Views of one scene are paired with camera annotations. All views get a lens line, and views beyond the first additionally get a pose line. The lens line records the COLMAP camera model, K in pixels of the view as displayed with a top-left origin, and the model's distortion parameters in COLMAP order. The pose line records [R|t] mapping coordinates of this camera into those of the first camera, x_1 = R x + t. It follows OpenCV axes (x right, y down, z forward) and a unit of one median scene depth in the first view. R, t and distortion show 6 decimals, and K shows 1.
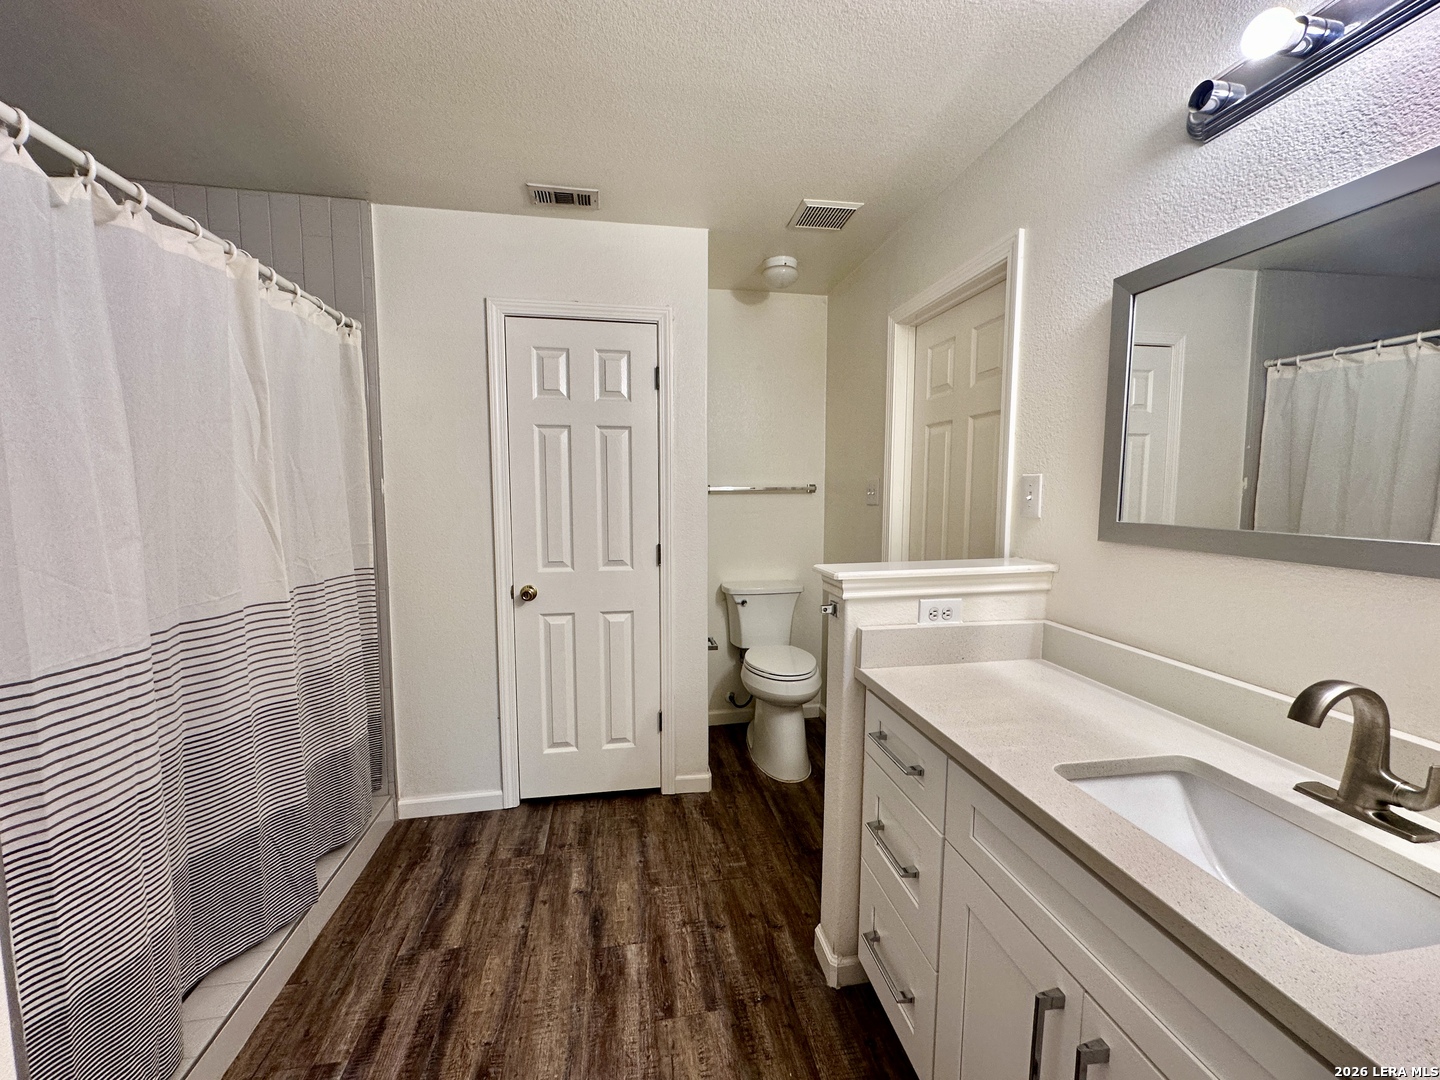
lens RADIAL K [[569.4, 0, 720.0], [0, 569.4, 540.0], [0, 0, 1]] dist [-0.000757, 0.000073]
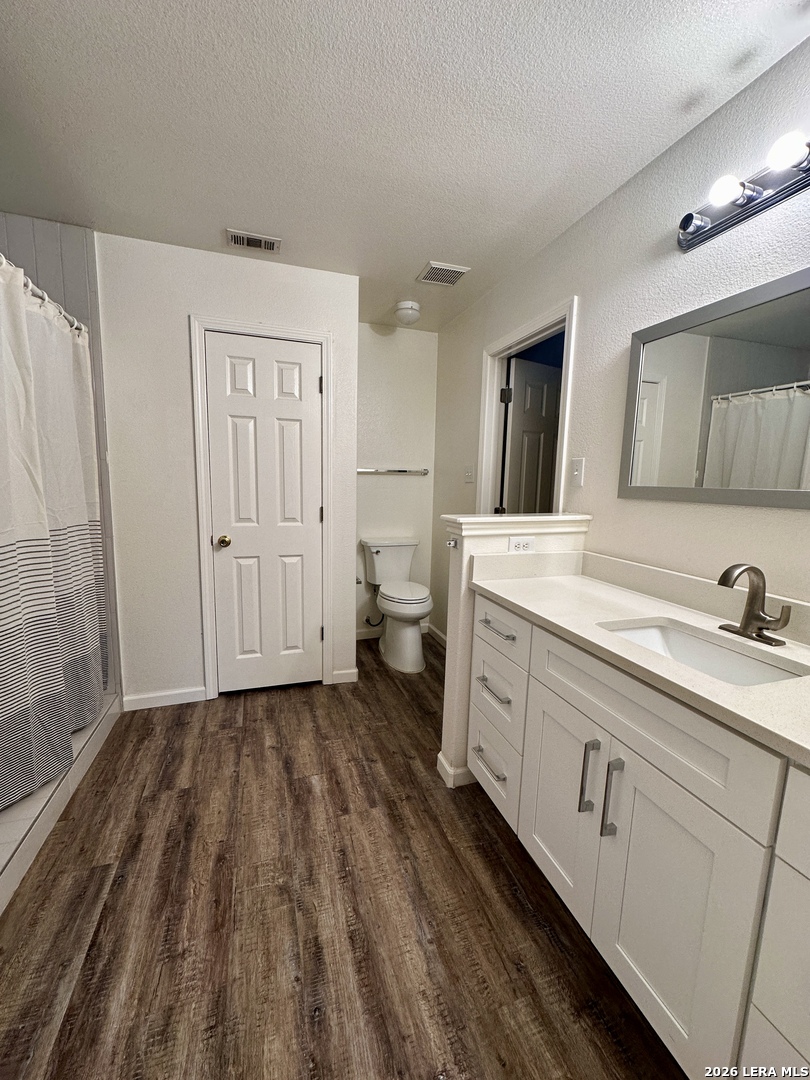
lens RADIAL K [[427.0, 0, 405.0], [0, 427.0, 540.0], [0, 0, 1]] dist [-0.000757, 0.000073]
pose [[0.988513, 0.000247, 0.151133, -0.086923], [-0.007597, 0.998816, 0.048053, 0.049857], [-0.150943, -0.048649, 0.987345, -0.084166]]
